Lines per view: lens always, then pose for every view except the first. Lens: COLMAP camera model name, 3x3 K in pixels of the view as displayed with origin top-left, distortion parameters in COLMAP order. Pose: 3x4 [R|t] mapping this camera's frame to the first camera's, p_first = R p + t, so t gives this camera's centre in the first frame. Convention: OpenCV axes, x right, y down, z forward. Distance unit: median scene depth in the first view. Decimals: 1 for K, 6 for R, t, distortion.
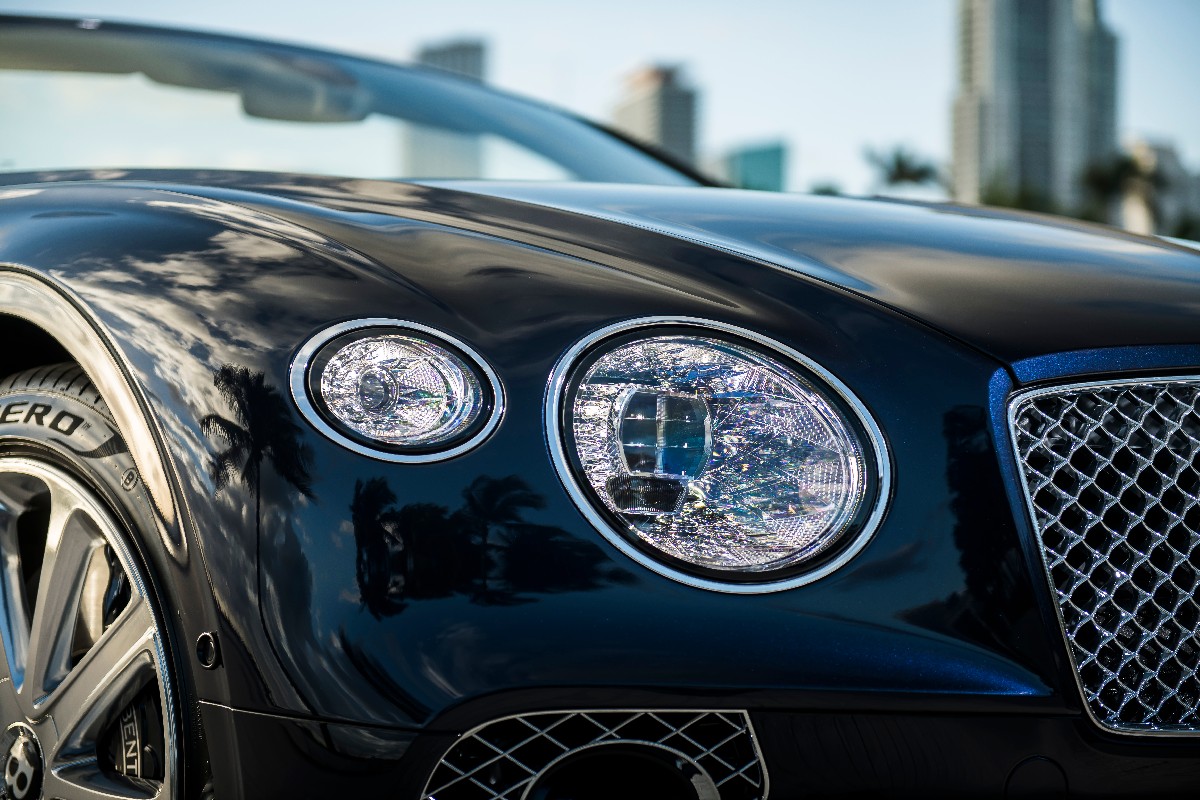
lens RADIAL K [[2387.1, 0, 599.3], [0, 2387.1, 399.2], [0, 0, 1]] dist [0.098205, 0.000000]
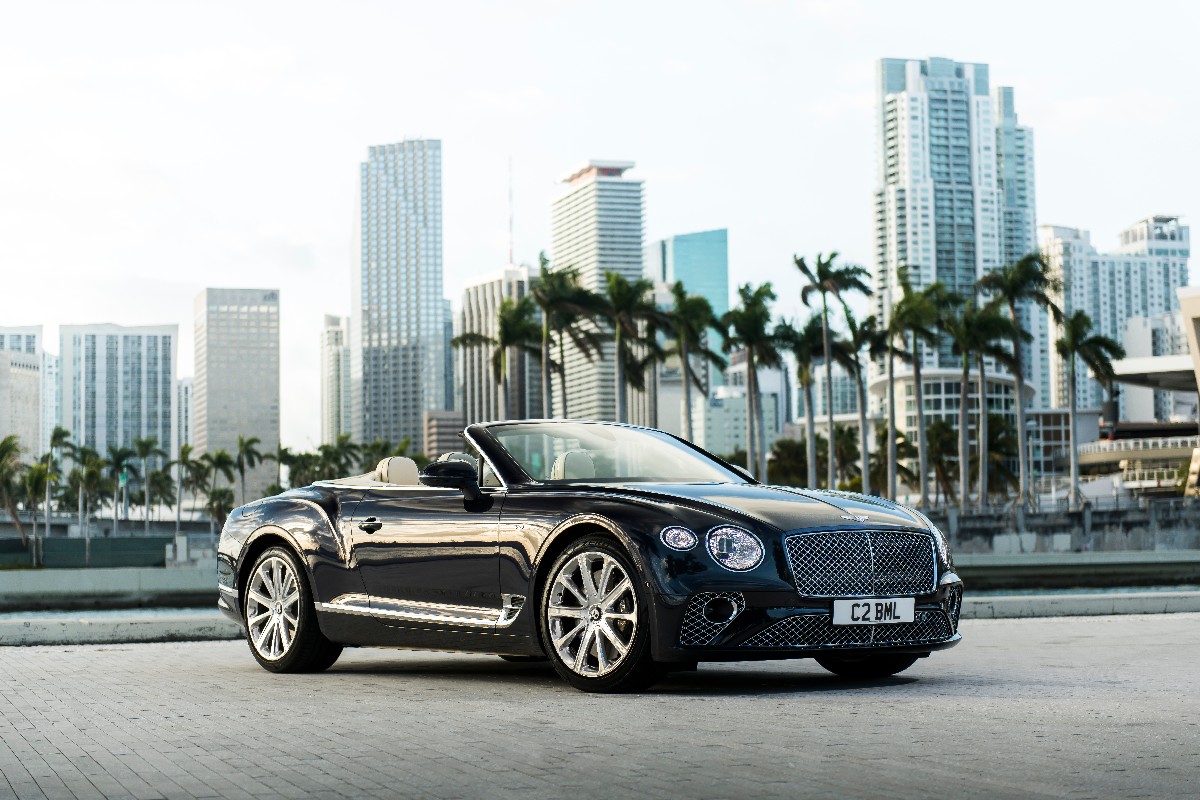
lens RADIAL K [[2294.2, 0, 599.7], [0, 2294.2, 398.7], [0, 0, 1]] dist [-0.102900, 0.000000]
pose [[0.999576, -0.017392, 0.023334, -0.398287], [0.018253, 0.999141, -0.037202, -0.138079], [-0.022667, 0.037612, 0.999035, -4.521054]]
